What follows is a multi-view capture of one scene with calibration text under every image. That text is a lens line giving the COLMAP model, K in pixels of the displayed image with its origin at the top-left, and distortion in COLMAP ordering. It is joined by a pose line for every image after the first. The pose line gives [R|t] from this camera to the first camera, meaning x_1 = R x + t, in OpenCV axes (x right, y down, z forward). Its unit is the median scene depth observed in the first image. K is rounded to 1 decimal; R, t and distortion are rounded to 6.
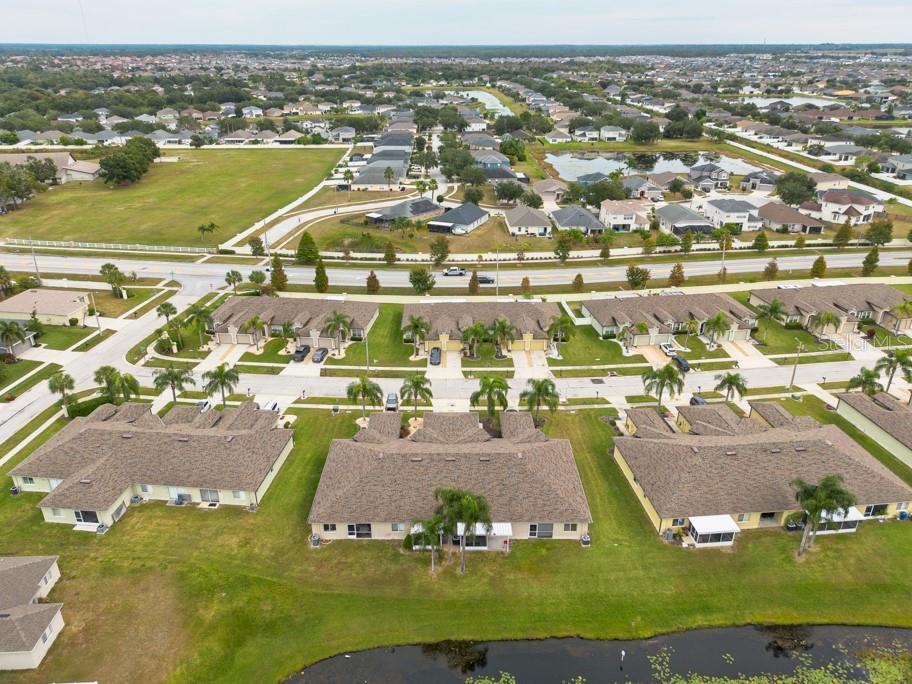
lens RADIAL K [[647.8, 0, 456.0], [0, 647.8, 342.0], [0, 0, 1]] dist [0.067764, -0.071596]
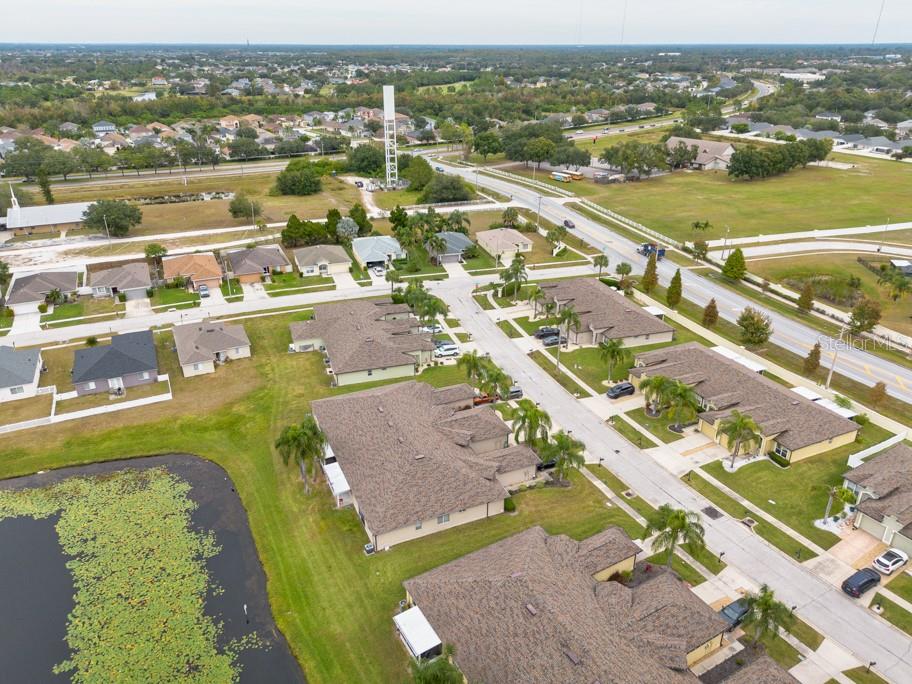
lens RADIAL K [[647.8, 0, 456.0], [0, 647.8, 342.0], [0, 0, 1]] dist [0.067764, -0.071596]
pose [[0.406062, 0.380045, -0.831071, 0.362130], [-0.379530, 0.897416, 0.224946, -0.093615], [0.831307, 0.224075, 0.508645, 0.206435]]
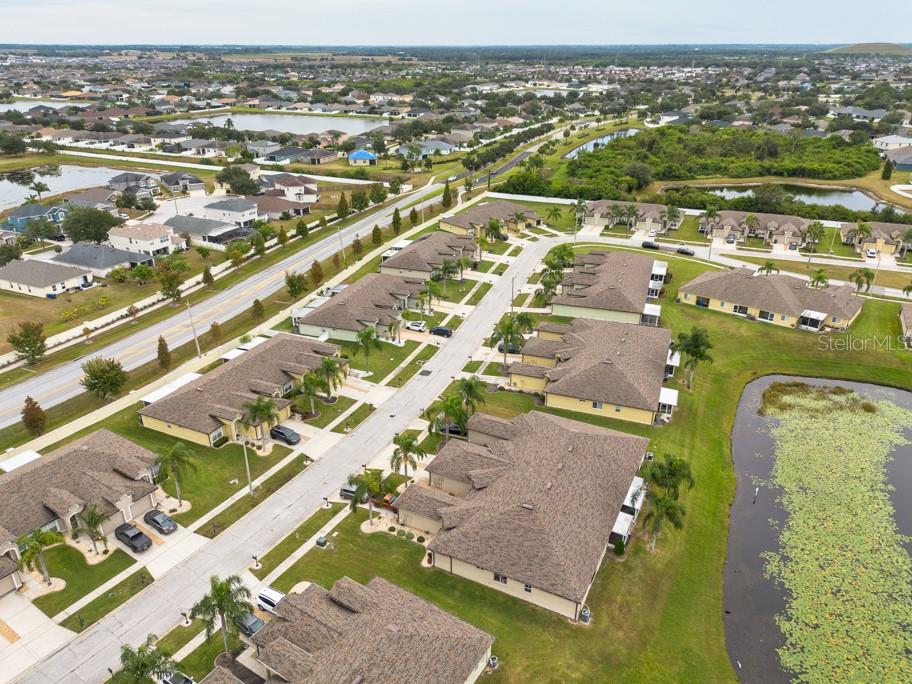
lens RADIAL K [[647.8, 0, 456.0], [0, 647.8, 342.0], [0, 0, 1]] dist [0.067764, -0.071596]
pose [[0.451678, -0.370499, 0.811614, -0.330561], [0.370830, 0.905356, 0.206918, -0.102683], [-0.811463, 0.207510, 0.546321, 0.224844]]
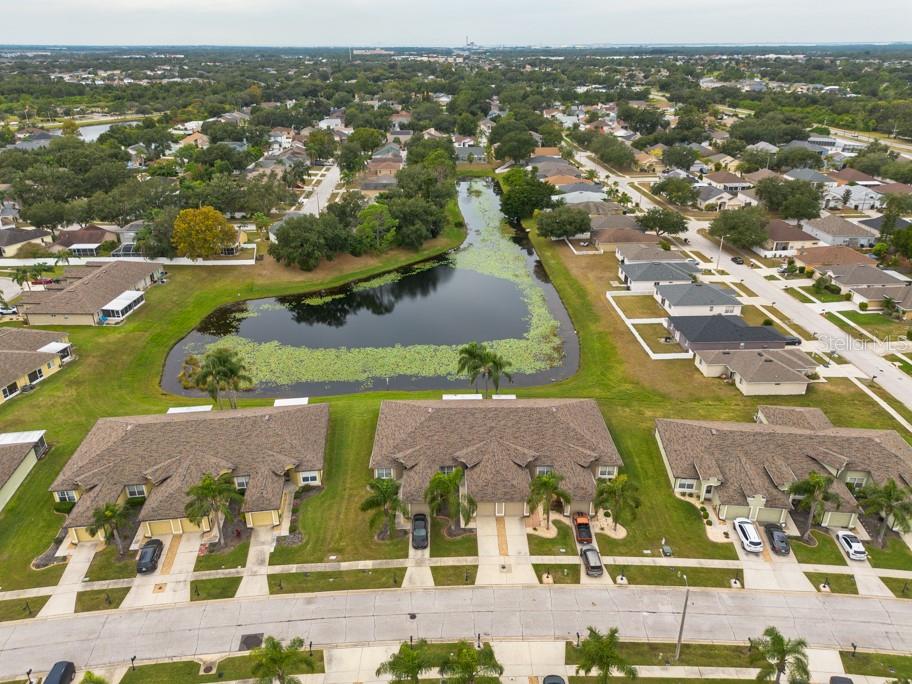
lens RADIAL K [[647.8, 0, 456.0], [0, 647.8, 342.0], [0, 0, 1]] dist [0.067764, -0.071596]
pose [[-0.999874, 0.009160, -0.012948, 0.026986], [-0.003743, 0.657032, 0.753854, -0.306399], [0.015413, 0.753807, -0.656915, 0.677872]]
